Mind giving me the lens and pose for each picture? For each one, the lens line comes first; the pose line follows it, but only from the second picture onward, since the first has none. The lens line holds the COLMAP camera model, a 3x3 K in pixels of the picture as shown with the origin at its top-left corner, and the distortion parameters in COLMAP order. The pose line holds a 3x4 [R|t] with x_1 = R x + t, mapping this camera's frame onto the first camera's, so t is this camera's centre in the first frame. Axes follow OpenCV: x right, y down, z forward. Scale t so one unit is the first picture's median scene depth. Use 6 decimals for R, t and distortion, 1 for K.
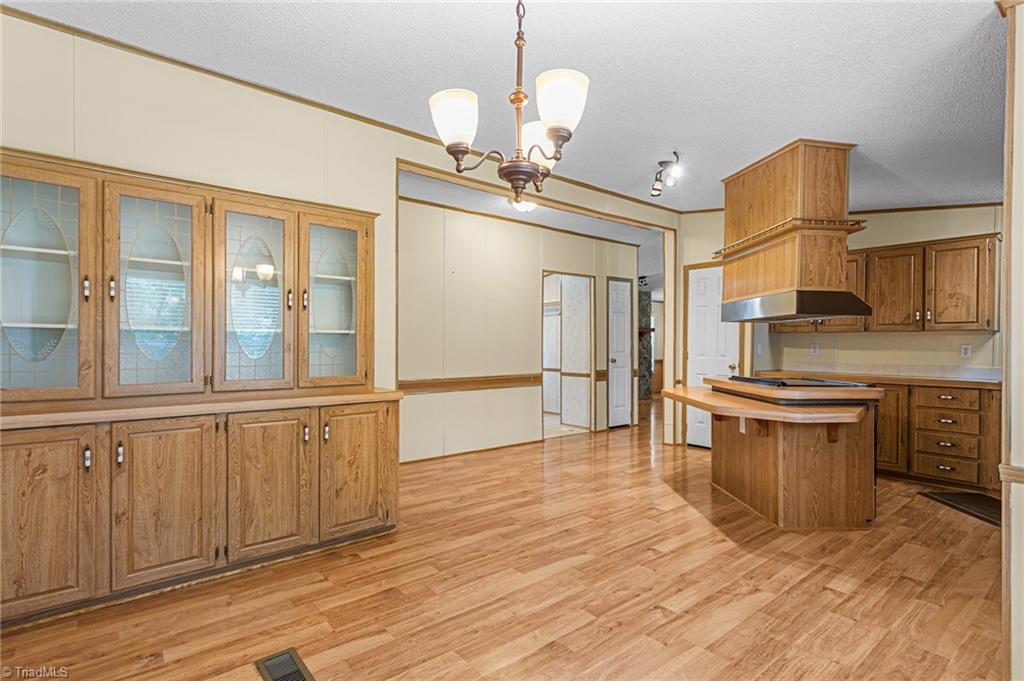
lens RADIAL K [[499.7, 0, 512.0], [0, 499.7, 340.5], [0, 0, 1]] dist [0.049321, 0.000188]
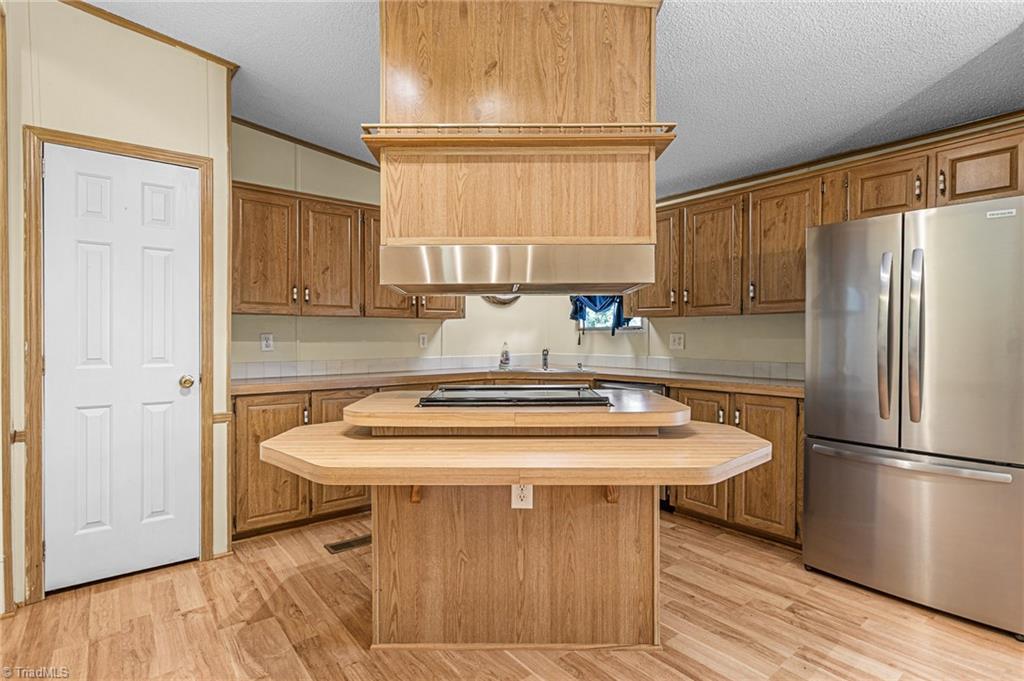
lens RADIAL K [[516.7, 0, 488.5], [0, 516.7, 341.0], [0, 0, 1]] dist [0.002565, 0.000304]
pose [[0.023681, -0.016428, 0.999585, -0.061091], [-0.006534, 0.999841, 0.016587, 0.005255], [-0.999698, -0.006924, 0.023570, 1.007379]]
